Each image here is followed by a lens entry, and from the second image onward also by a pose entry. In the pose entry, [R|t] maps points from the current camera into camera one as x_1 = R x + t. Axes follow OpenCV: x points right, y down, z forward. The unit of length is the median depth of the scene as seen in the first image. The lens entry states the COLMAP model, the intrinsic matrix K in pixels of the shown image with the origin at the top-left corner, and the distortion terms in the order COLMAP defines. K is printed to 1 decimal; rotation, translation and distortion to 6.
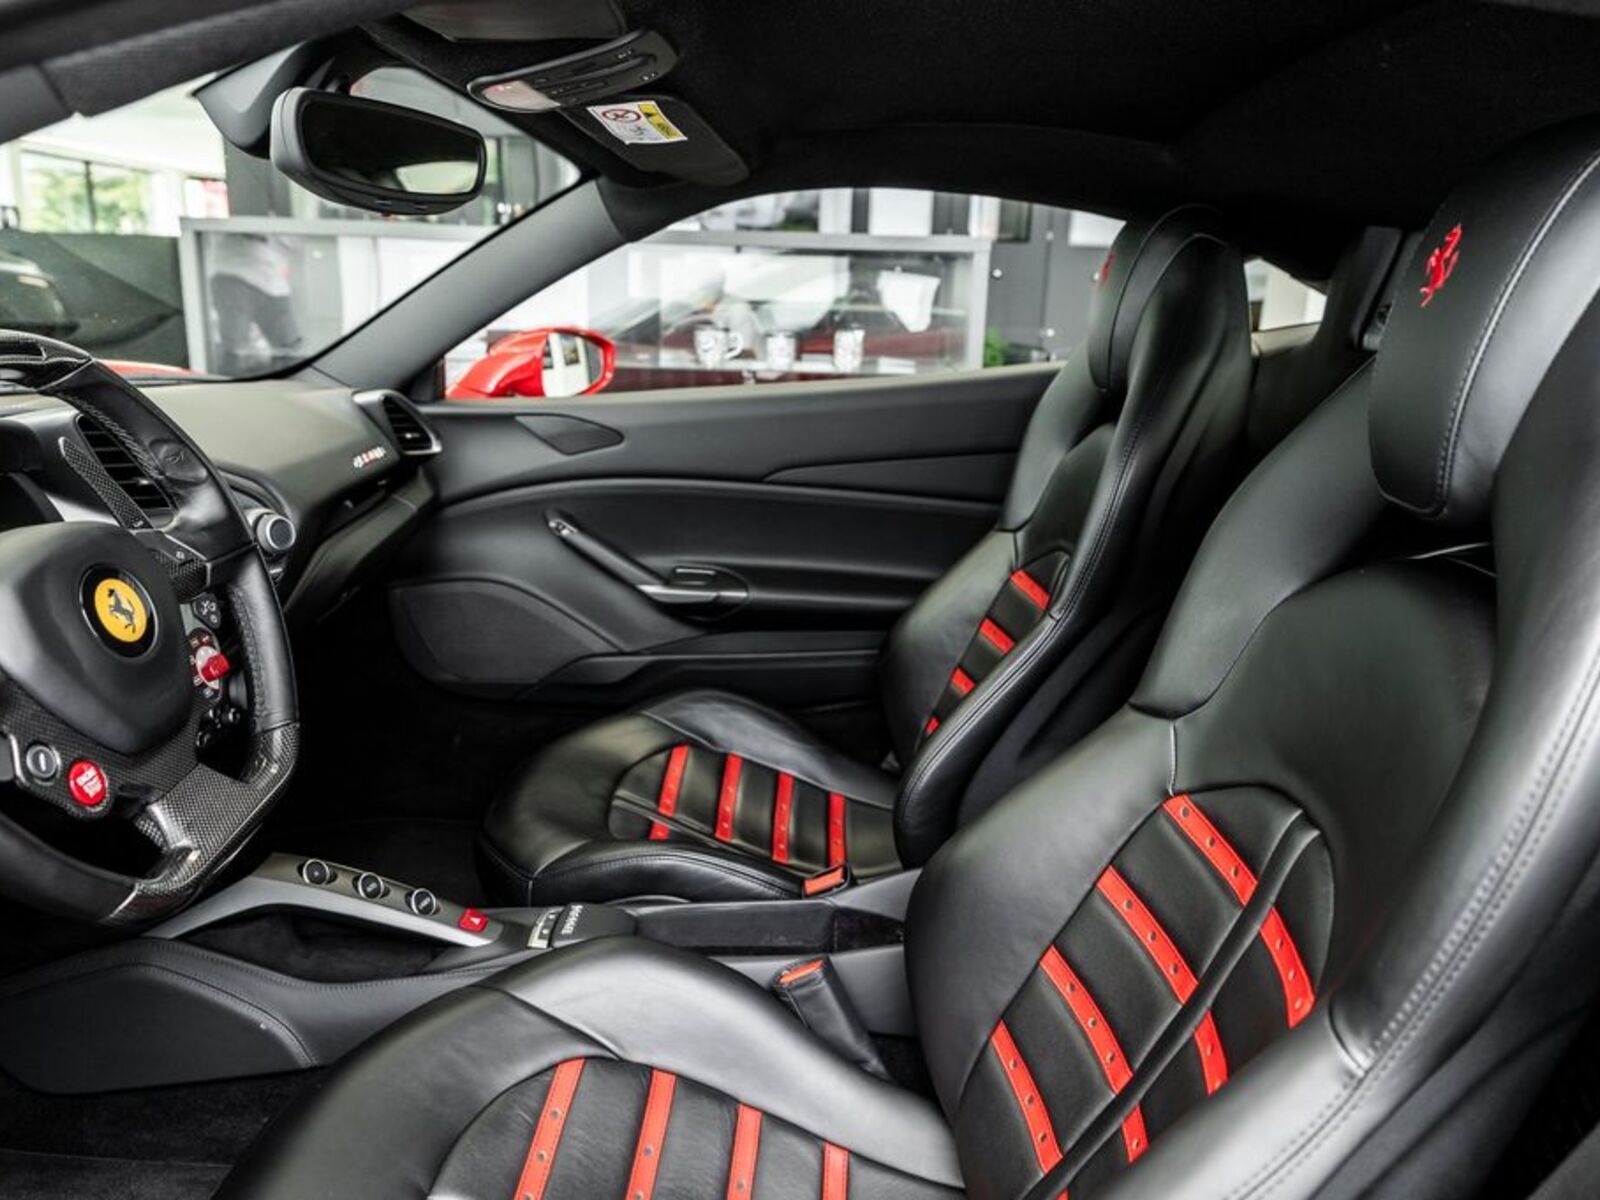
lens RADIAL K [[1162.5, 0, 800.4], [0, 1162.5, 585.9], [0, 0, 1]] dist [-0.006840, -0.000397]
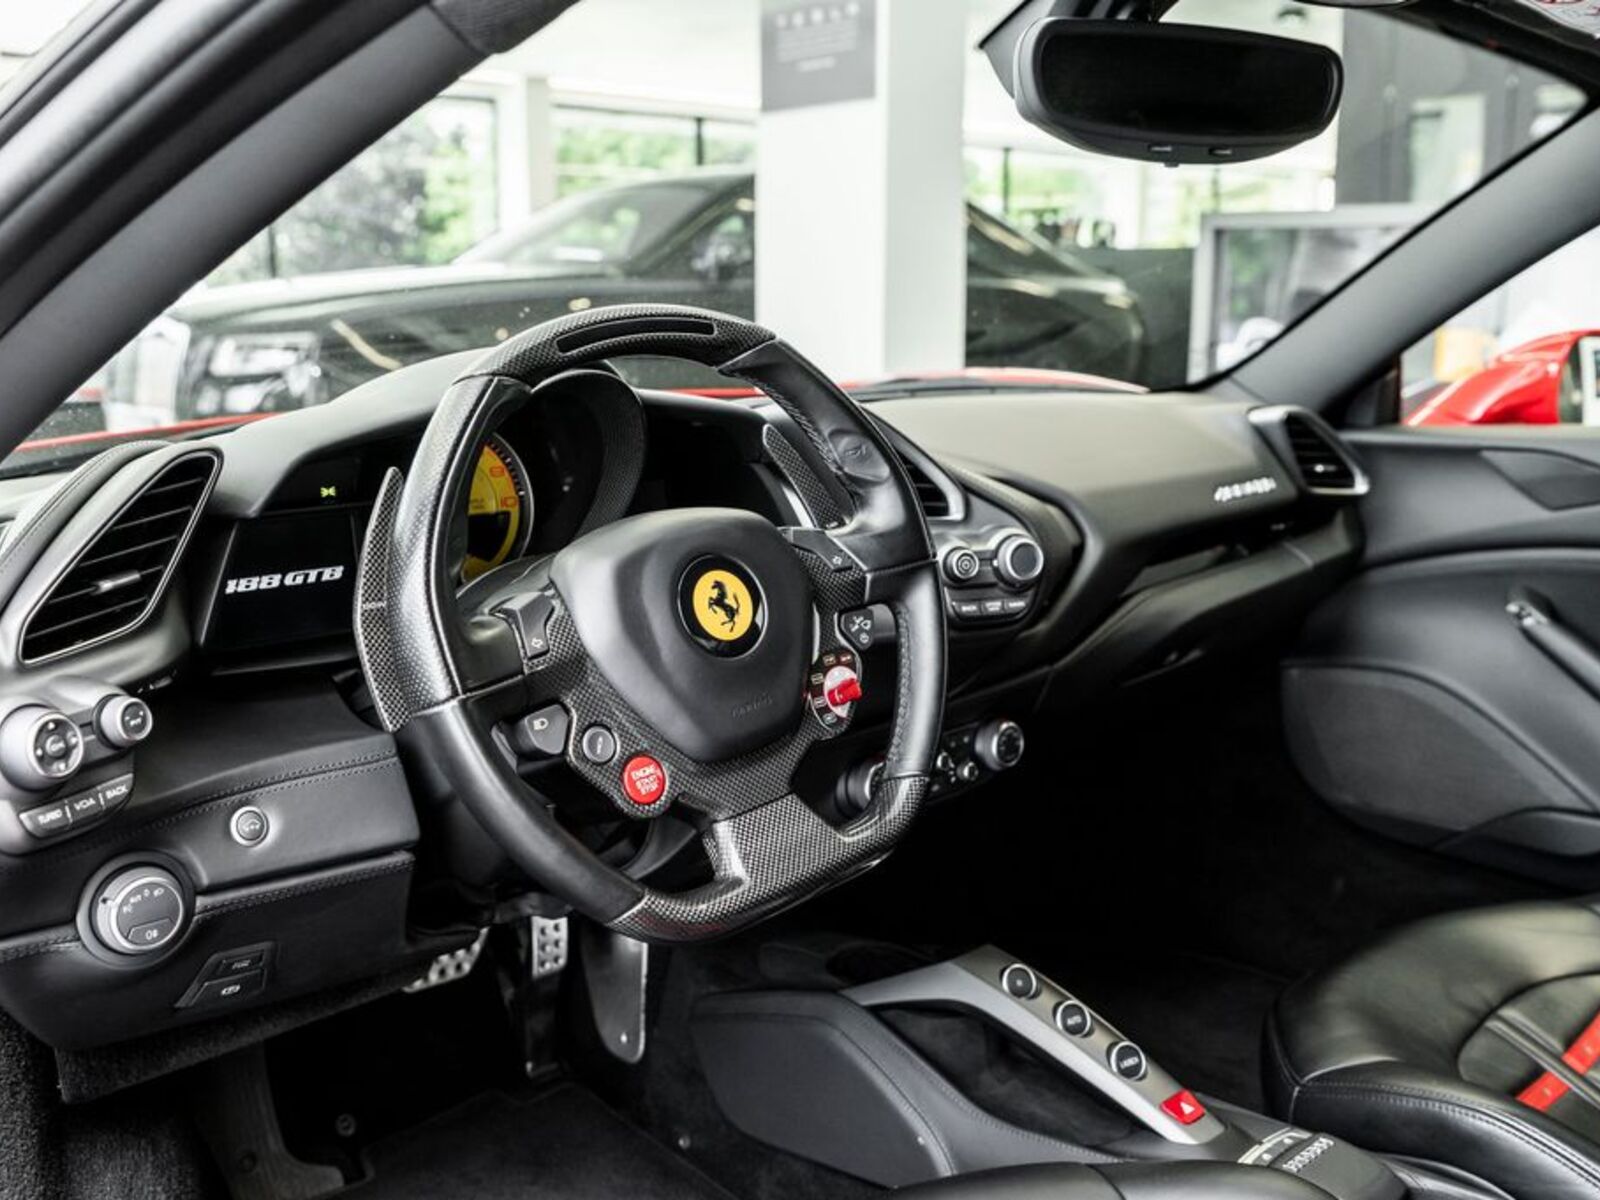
lens RADIAL K [[1496.7, 0, 800.0], [0, 1496.7, 600.0], [0, 0, 1]] dist [-0.024293, -0.005031]
pose [[0.701306, 0.110560, -0.704235, 0.188020], [-0.149723, 0.988709, 0.006120, 0.000397], [0.696960, 0.101148, 0.709941, 0.132407]]
